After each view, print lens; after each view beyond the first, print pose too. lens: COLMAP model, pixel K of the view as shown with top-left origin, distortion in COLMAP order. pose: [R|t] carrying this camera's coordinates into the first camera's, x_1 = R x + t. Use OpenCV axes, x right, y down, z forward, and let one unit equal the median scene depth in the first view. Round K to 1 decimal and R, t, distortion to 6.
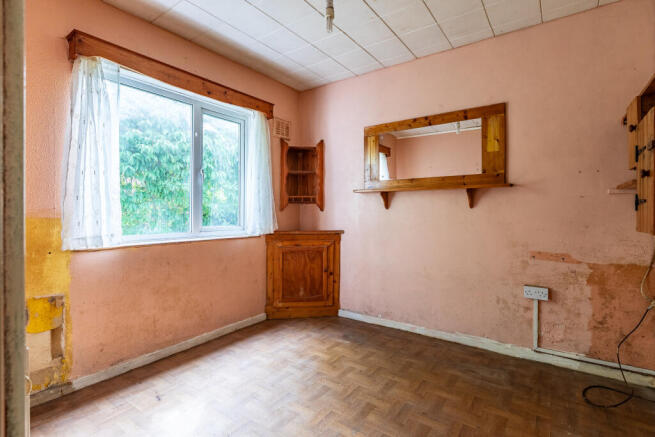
lens RADIAL K [[320.4, 0, 327.1], [0, 320.4, 213.8], [0, 0, 1]] dist [0.002409, -0.000297]
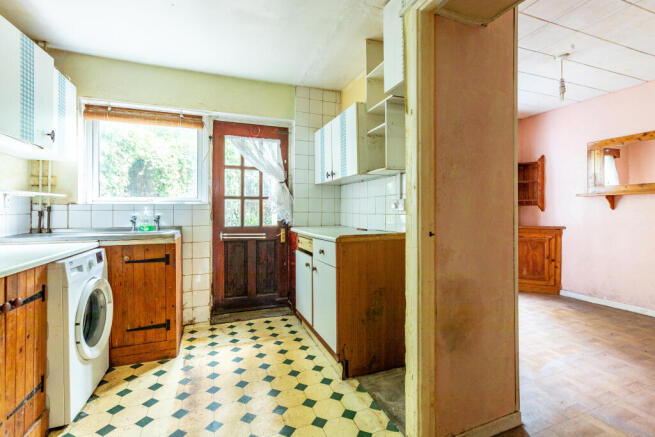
lens RADIAL K [[296.8, 0, 317.4], [0, 296.8, 210.2], [0, 0, 1]] dist [-0.001749, -0.001089]
pose [[0.818887, 0.000692, -0.573954, -0.077514], [-0.009136, 0.999888, -0.011829, 0.010081], [0.573882, 0.014930, 0.818802, -0.501506]]
